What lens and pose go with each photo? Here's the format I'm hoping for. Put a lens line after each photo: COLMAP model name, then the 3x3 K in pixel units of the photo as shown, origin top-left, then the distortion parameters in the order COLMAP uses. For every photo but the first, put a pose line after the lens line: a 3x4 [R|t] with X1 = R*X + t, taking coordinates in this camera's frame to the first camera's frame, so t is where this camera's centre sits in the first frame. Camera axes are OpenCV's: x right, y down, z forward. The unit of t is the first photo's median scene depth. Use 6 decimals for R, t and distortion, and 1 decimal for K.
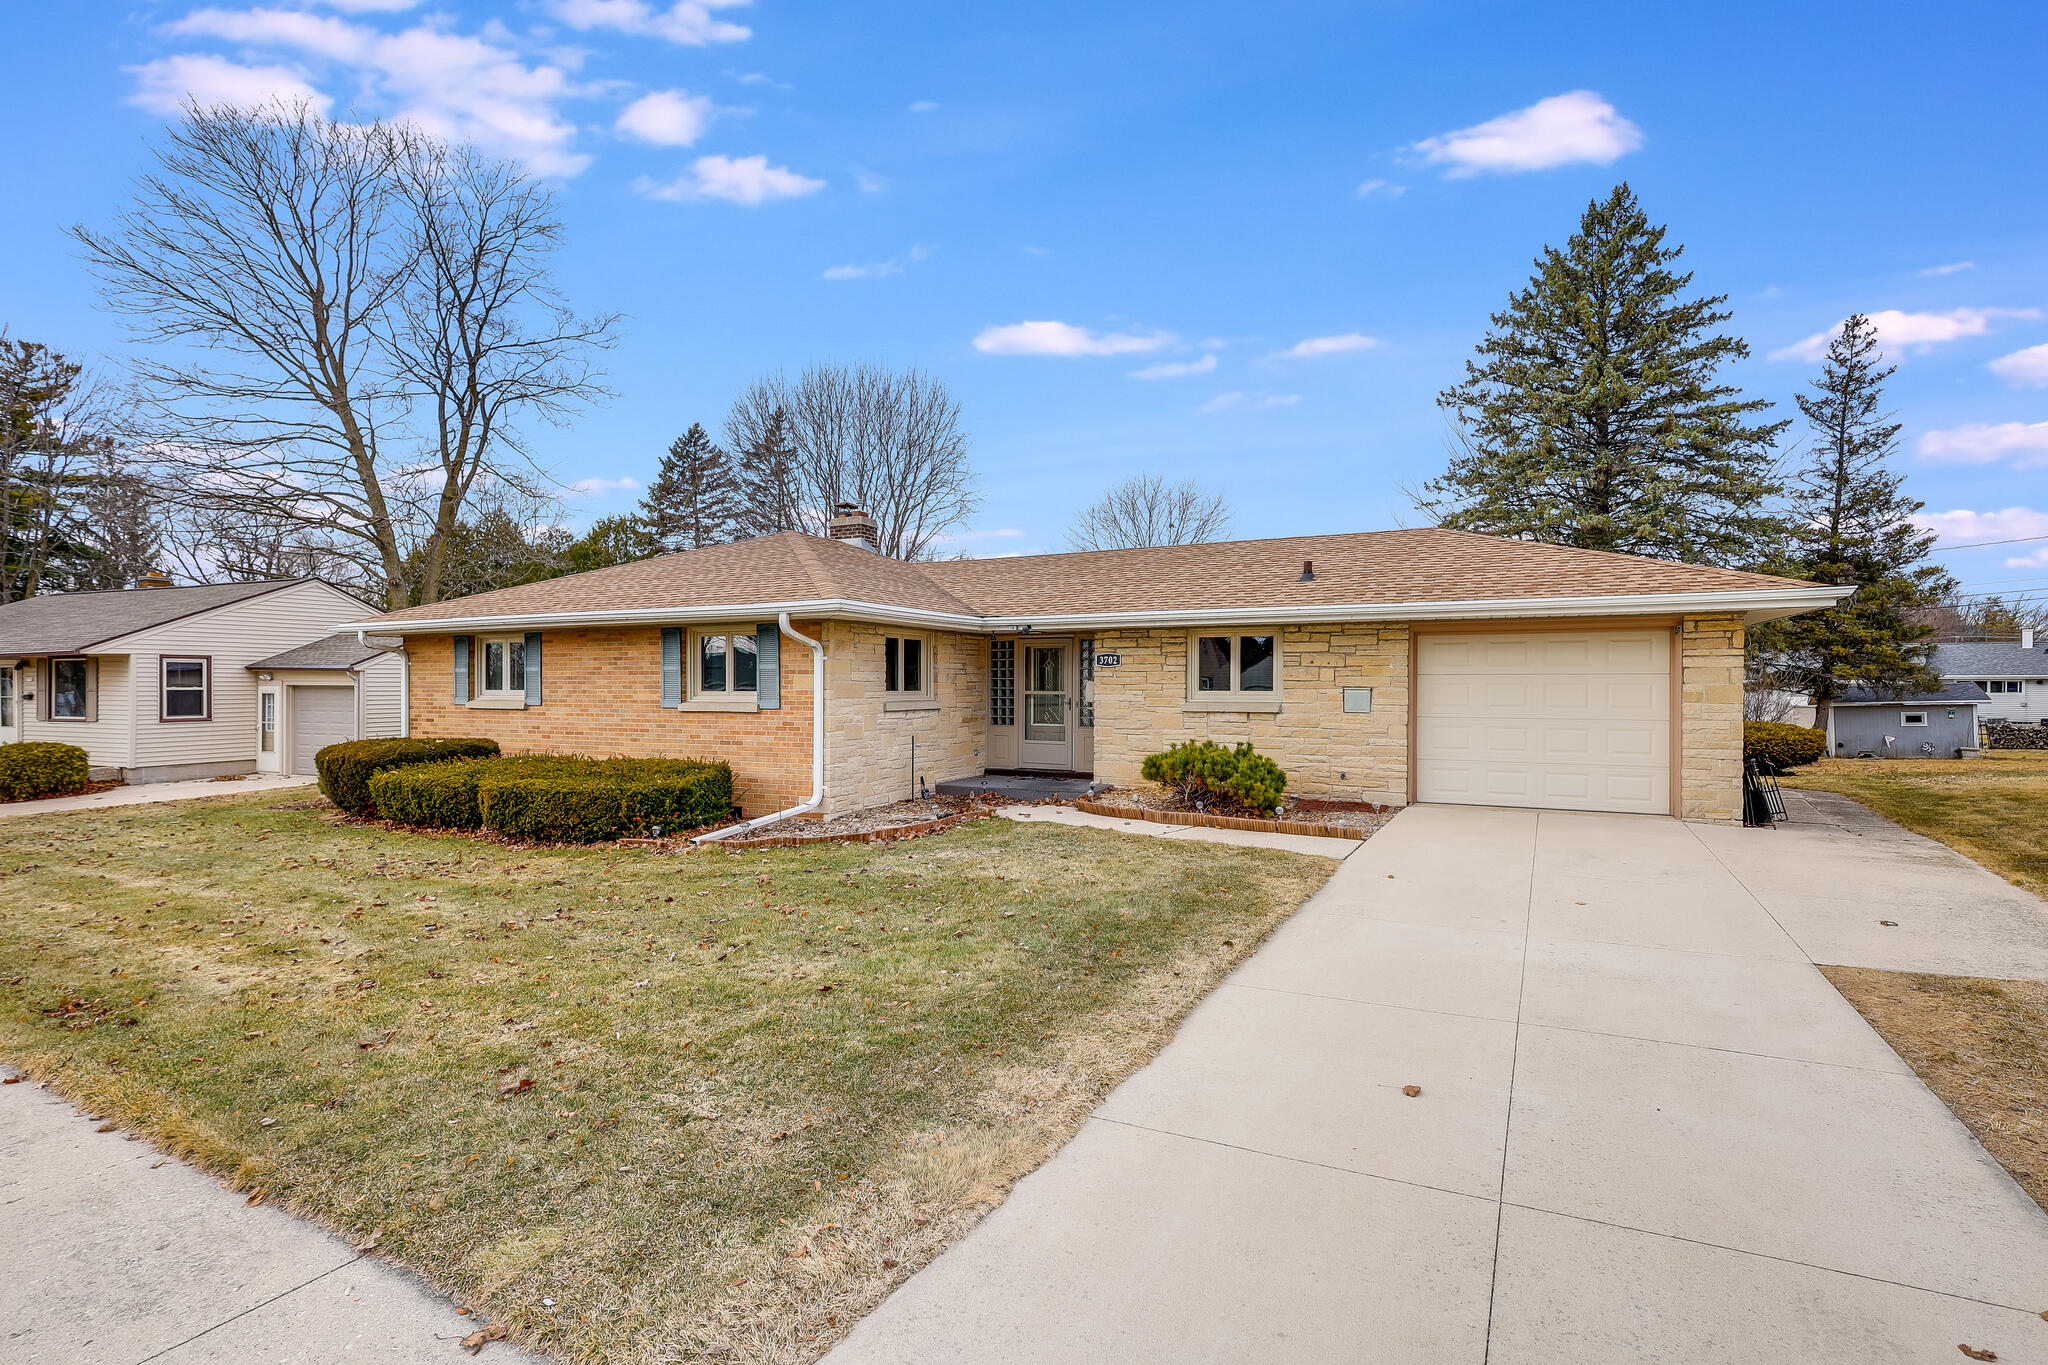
lens RADIAL K [[950.3, 0, 1025.8], [0, 950.3, 694.6], [0, 0, 1]] dist [-0.000290, 0.001420]
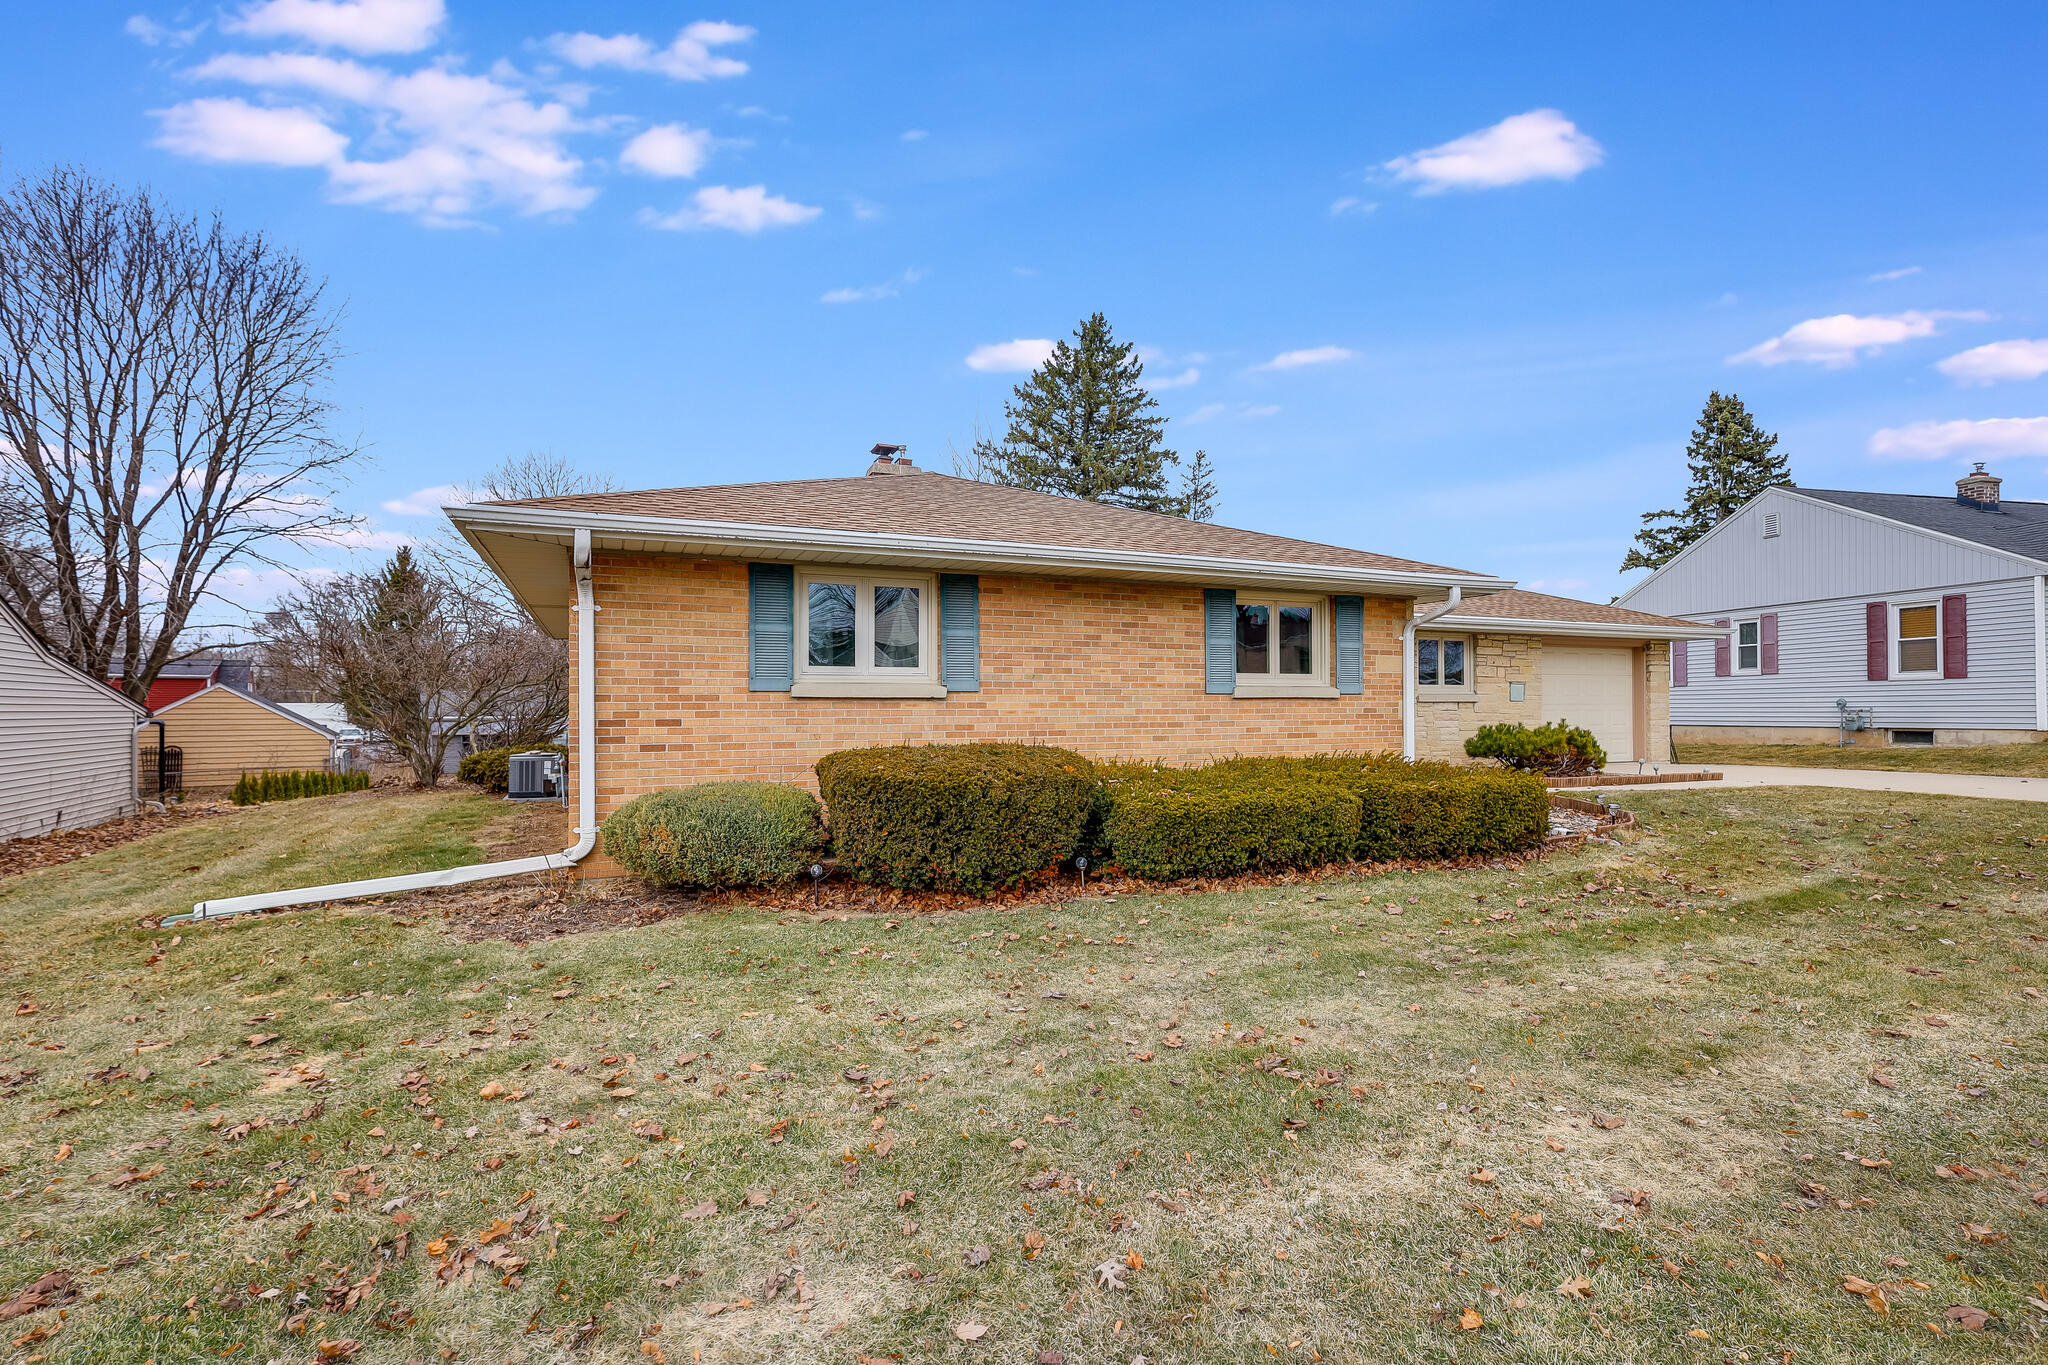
lens RADIAL K [[925.4, 0, 991.8], [0, 925.4, 702.1], [0, 0, 1]] dist [0.030925, 0.000299]
pose [[0.659672, 0.001695, 0.751552, -0.968495], [0.007460, 0.999933, -0.008804, 0.023771], [-0.751517, 0.011414, 0.659615, 0.593338]]
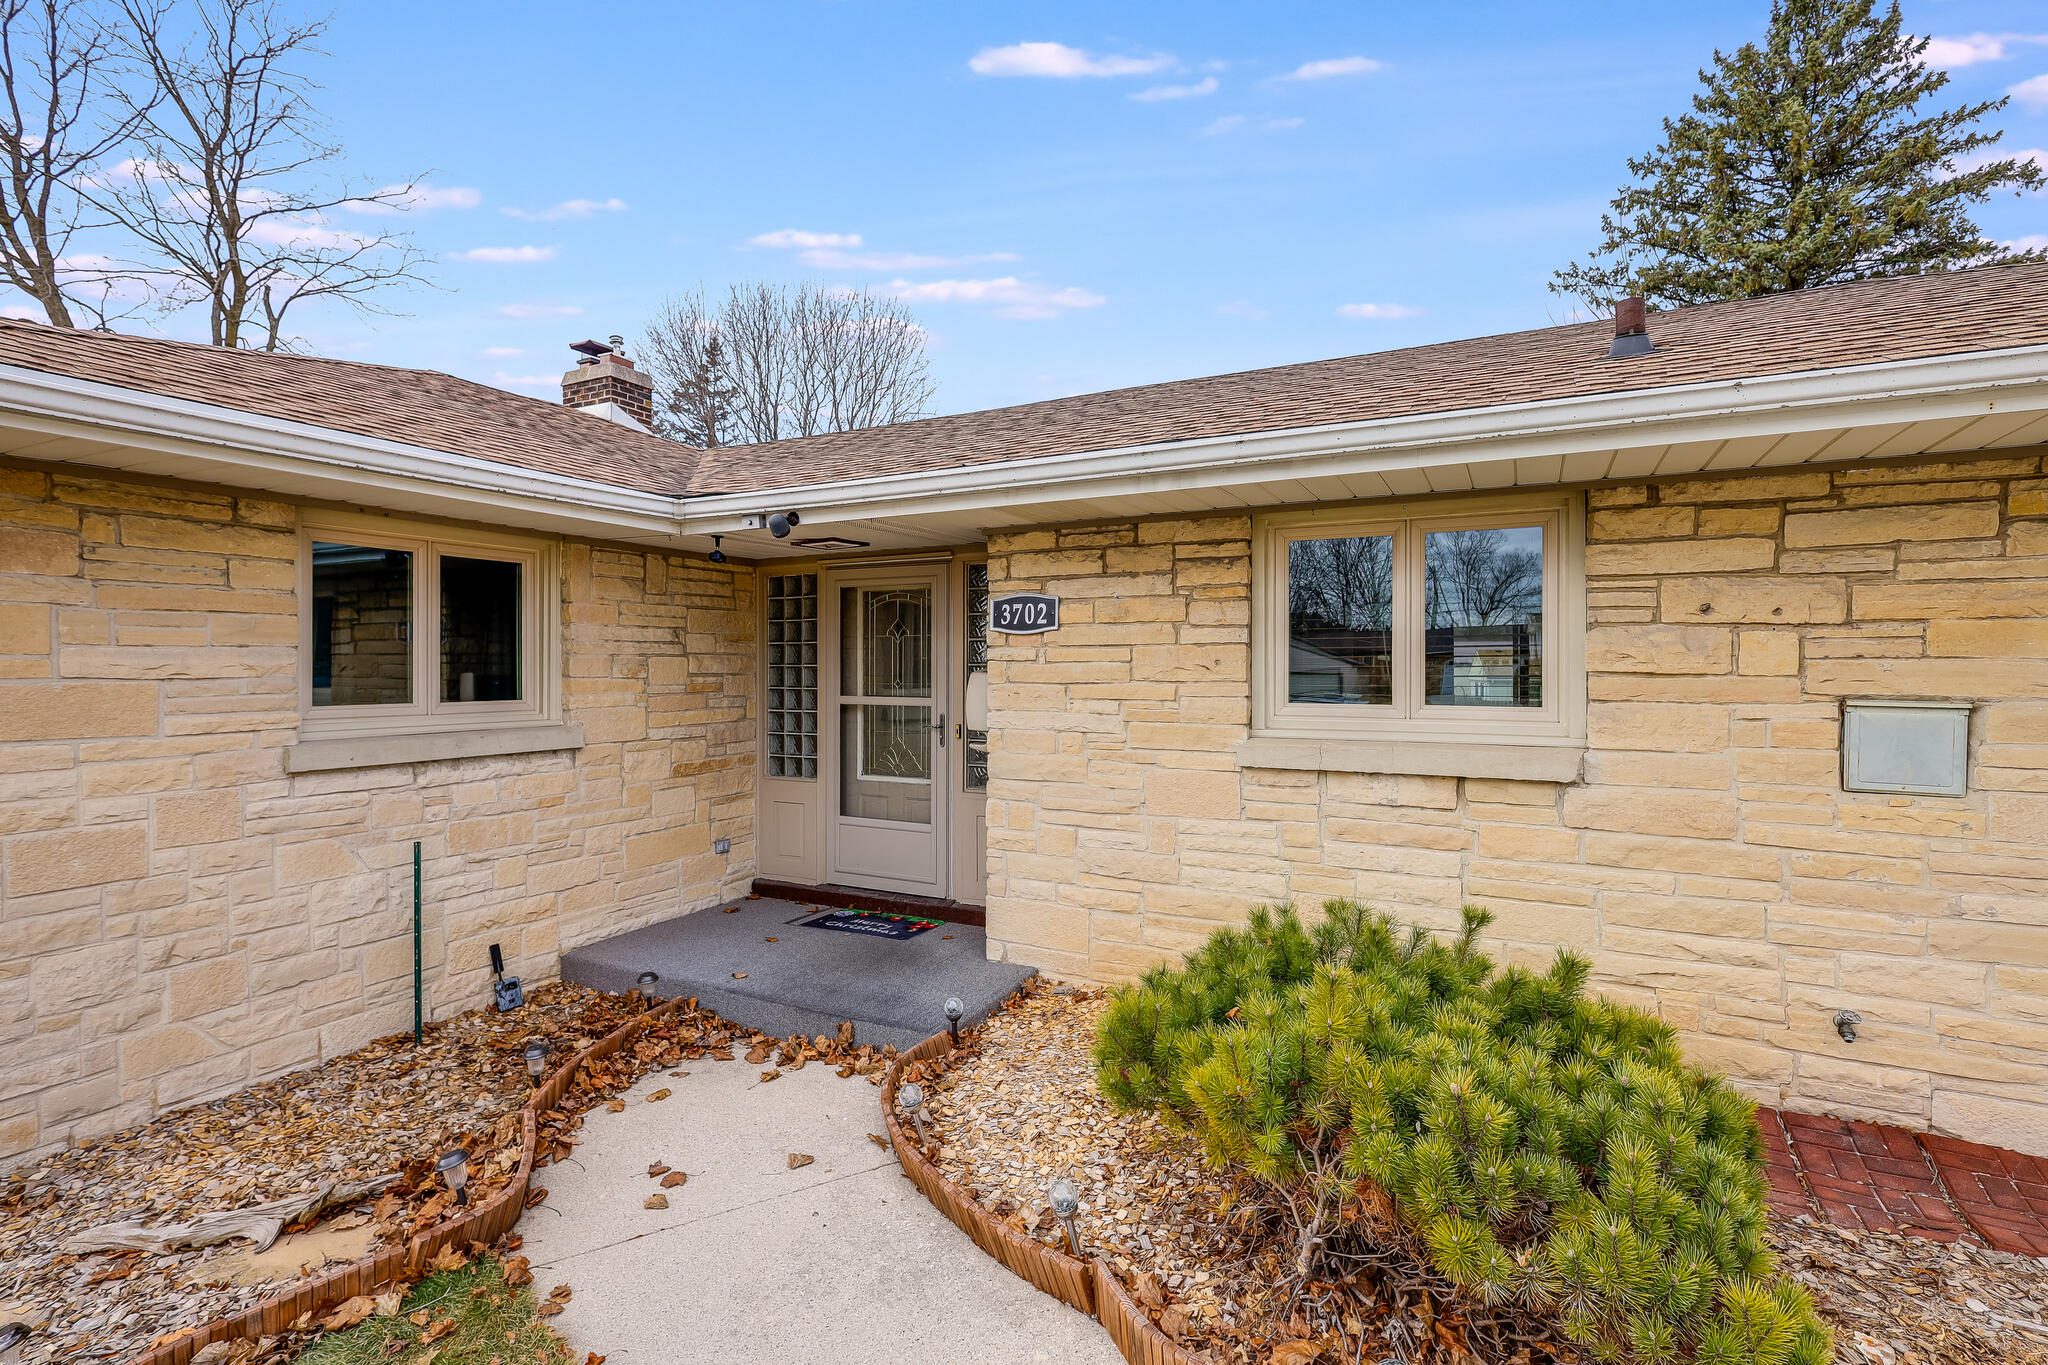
lens RADIAL K [[952.5, 0, 1024.0], [0, 952.5, 682.5], [0, 0, 1]] dist [0.001411, 0.000709]
pose [[0.999907, -0.001560, -0.013526, 0.088636], [0.001613, 0.999991, 0.003931, -0.011898], [0.013520, -0.003952, 0.999901, 0.624957]]
